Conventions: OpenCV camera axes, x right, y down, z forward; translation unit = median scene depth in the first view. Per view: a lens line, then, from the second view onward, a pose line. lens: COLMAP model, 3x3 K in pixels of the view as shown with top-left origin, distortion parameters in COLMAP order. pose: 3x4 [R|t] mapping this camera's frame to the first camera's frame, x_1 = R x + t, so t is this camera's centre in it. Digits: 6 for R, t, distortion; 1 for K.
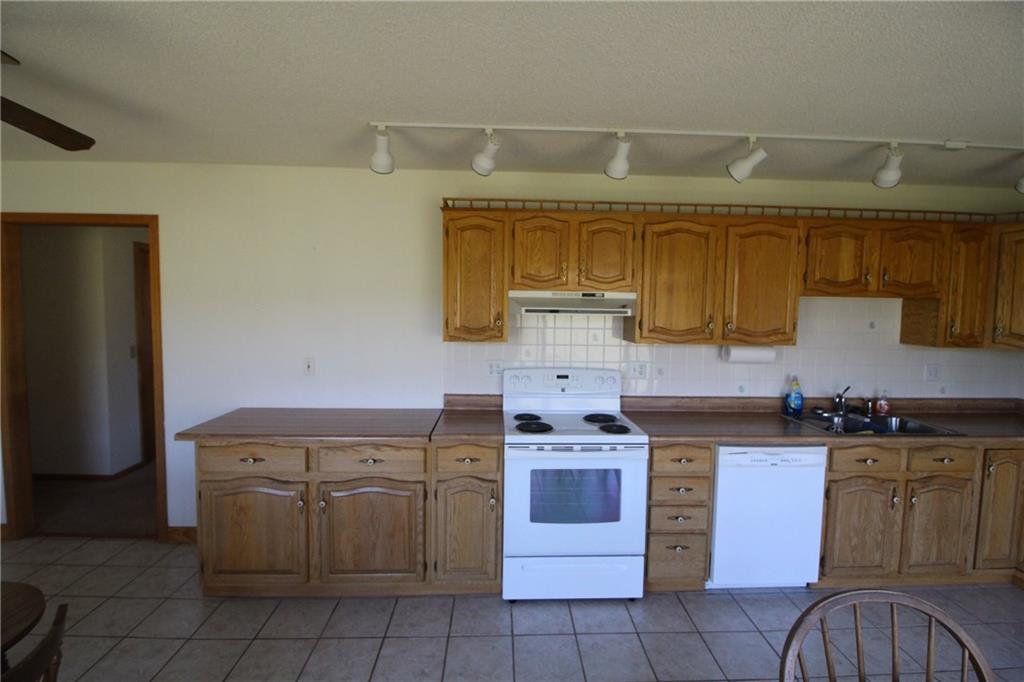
lens RADIAL K [[477.1, 0, 516.0], [0, 477.1, 333.4], [0, 0, 1]] dist [-0.001910, -0.011449]
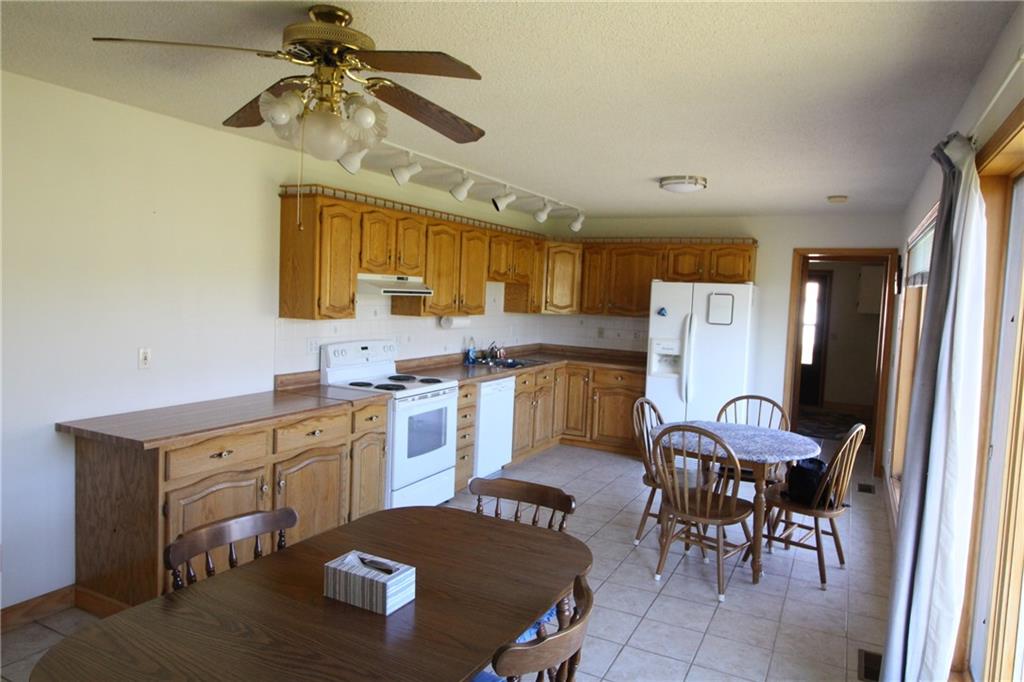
lens RADIAL K [[674.7, 0, 519.1], [0, 674.7, 334.8], [0, 0, 1]] dist [0.001669, -0.007815]
pose [[0.482253, -0.053997, 0.874366, -1.300310], [0.020340, 0.998520, 0.050445, -0.017531], [-0.875796, -0.006543, 0.482637, -0.121376]]
